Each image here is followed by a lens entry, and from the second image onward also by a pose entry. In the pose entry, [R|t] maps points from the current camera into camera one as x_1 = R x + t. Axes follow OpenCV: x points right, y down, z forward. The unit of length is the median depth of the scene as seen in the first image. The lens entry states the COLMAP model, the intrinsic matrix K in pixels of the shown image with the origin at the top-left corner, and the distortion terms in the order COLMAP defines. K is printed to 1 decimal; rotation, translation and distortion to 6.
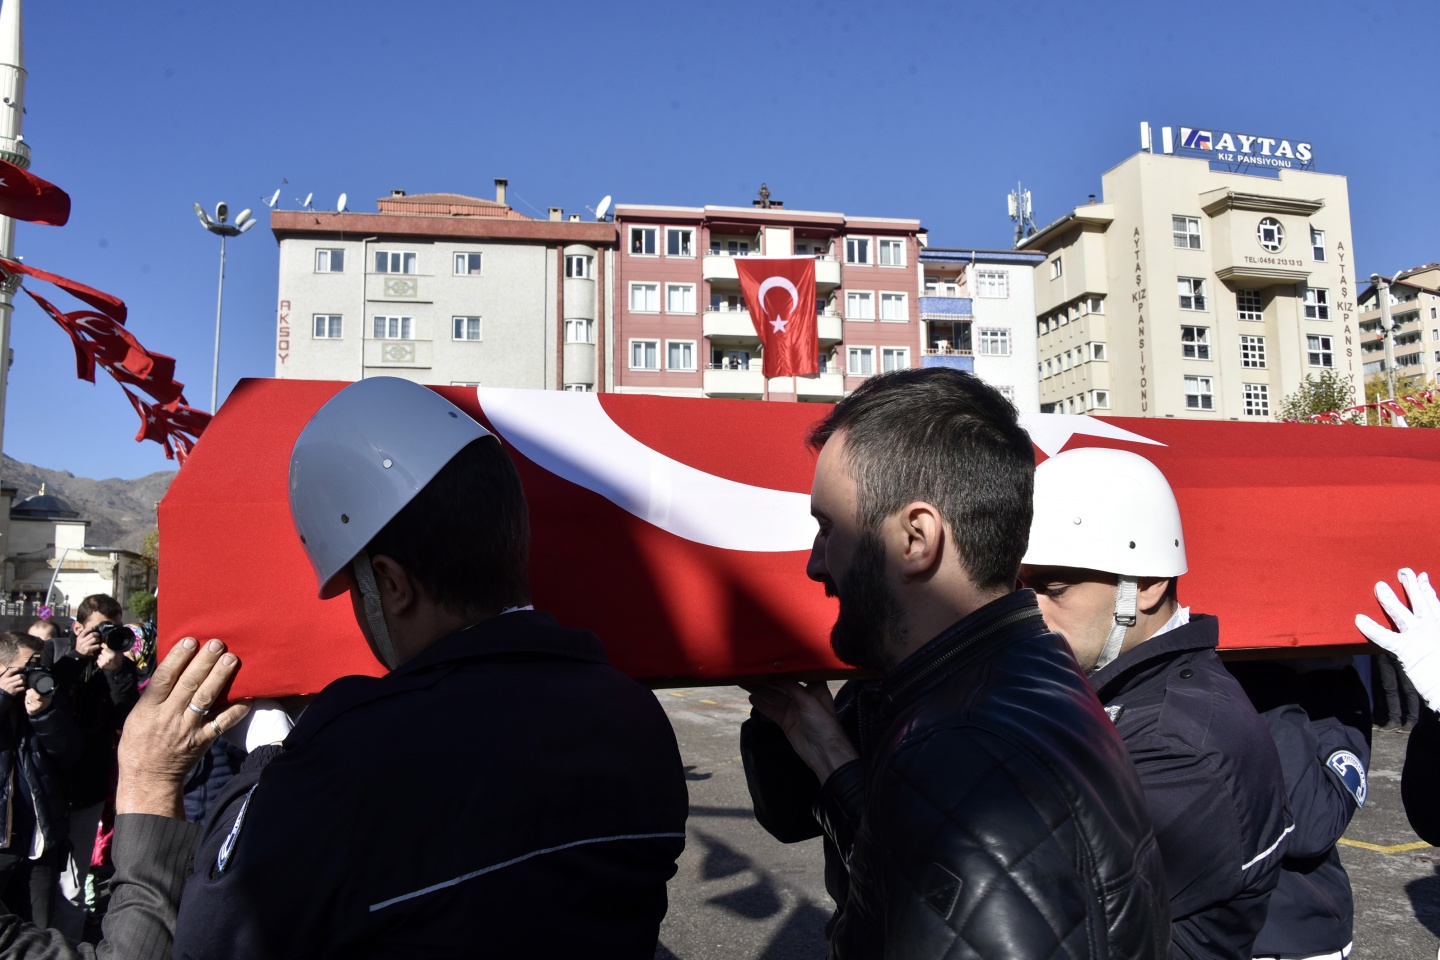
lens RADIAL K [[1141.5, 0, 718.1], [0, 1141.5, 487.9], [0, 0, 1]] dist [-0.023472, -0.013135]
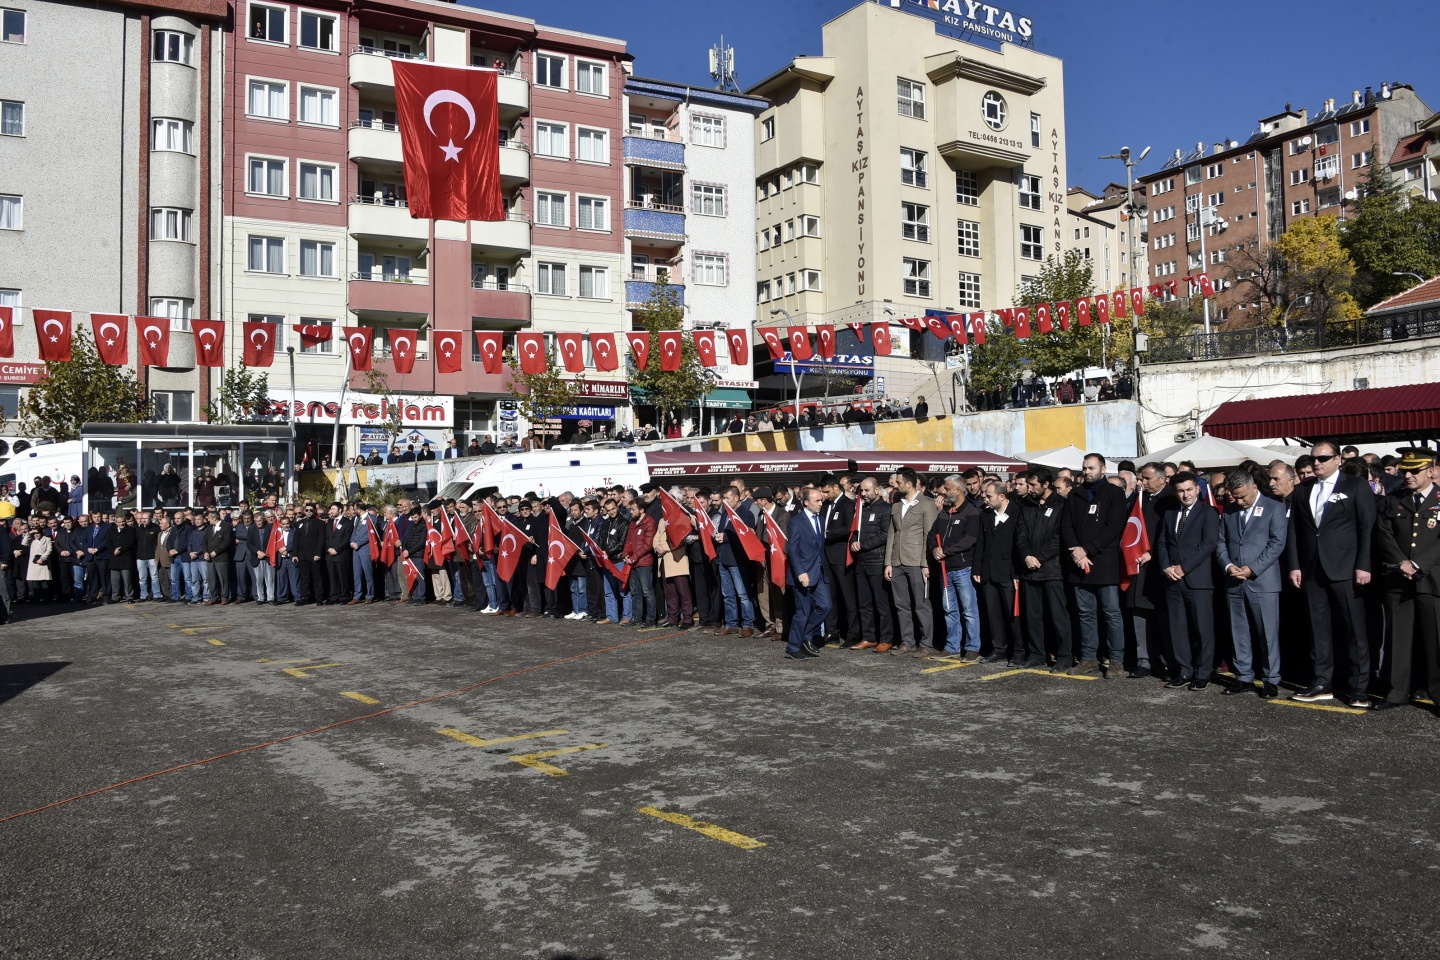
lens RADIAL K [[1141.5, 0, 715.2], [0, 1141.5, 478.9], [0, 0, 1]] dist [-0.023472, -0.013135]
pose [[0.954625, 0.008657, 0.297683, -0.003198], [-0.031148, 0.996998, 0.070892, 0.019187], [-0.296176, -0.076948, 0.952029, 0.176542]]
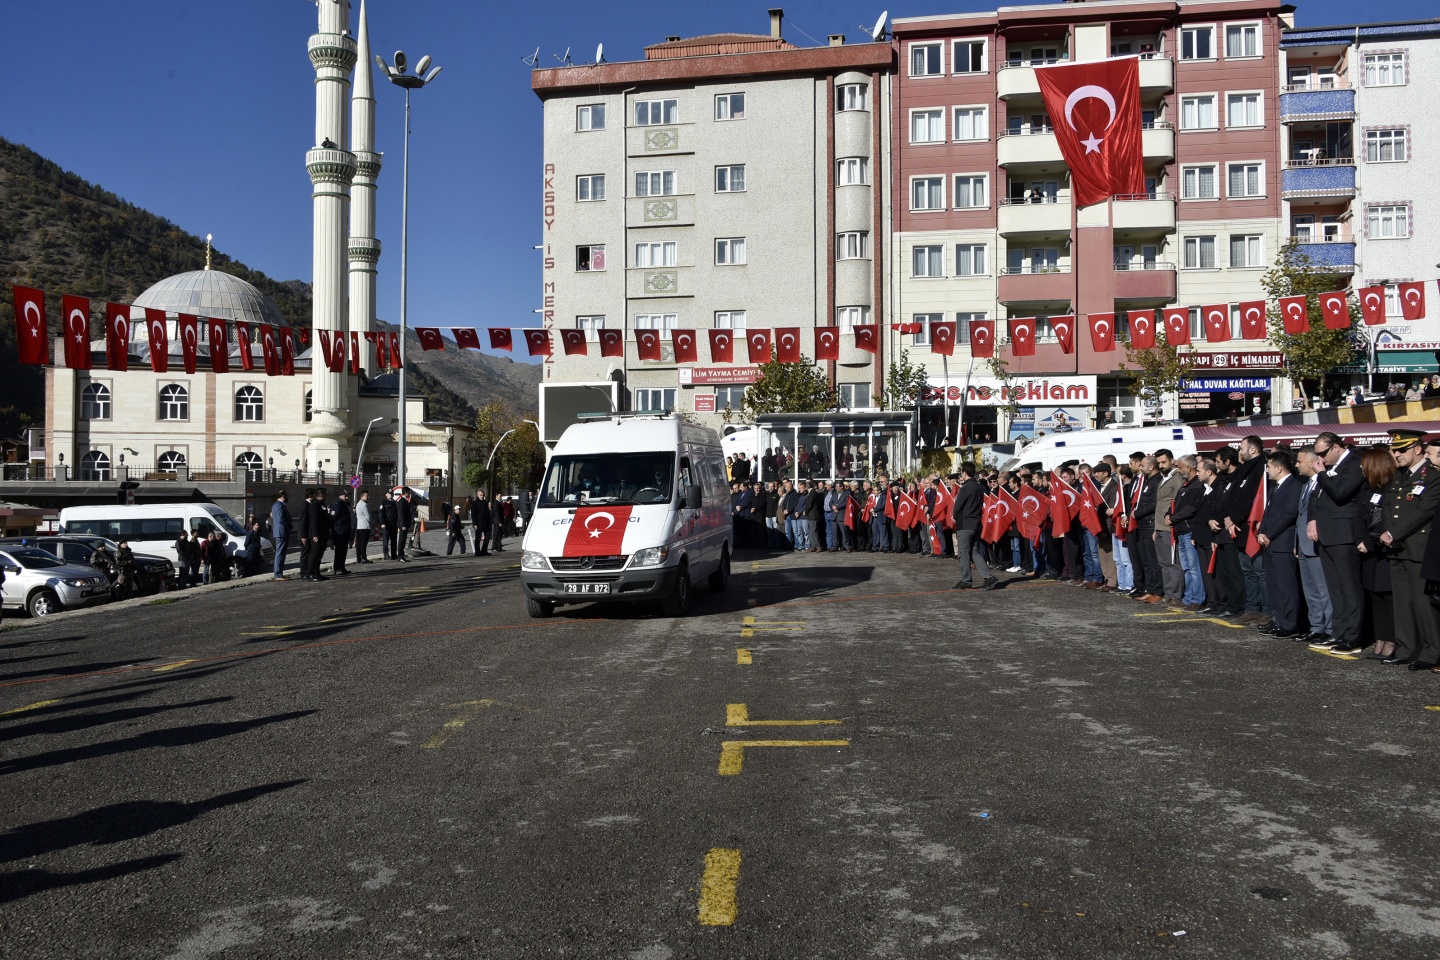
lens RADIAL K [[1141.5, 0, 722.8], [0, 1141.5, 483.8], [0, 0, 1]] dist [-0.023472, -0.013135]
pose [[0.936802, 0.009703, -0.349725, 0.091273], [0.027165, 0.994580, 0.100359, 0.011970], [0.348803, -0.103517, 0.931462, 0.107780]]
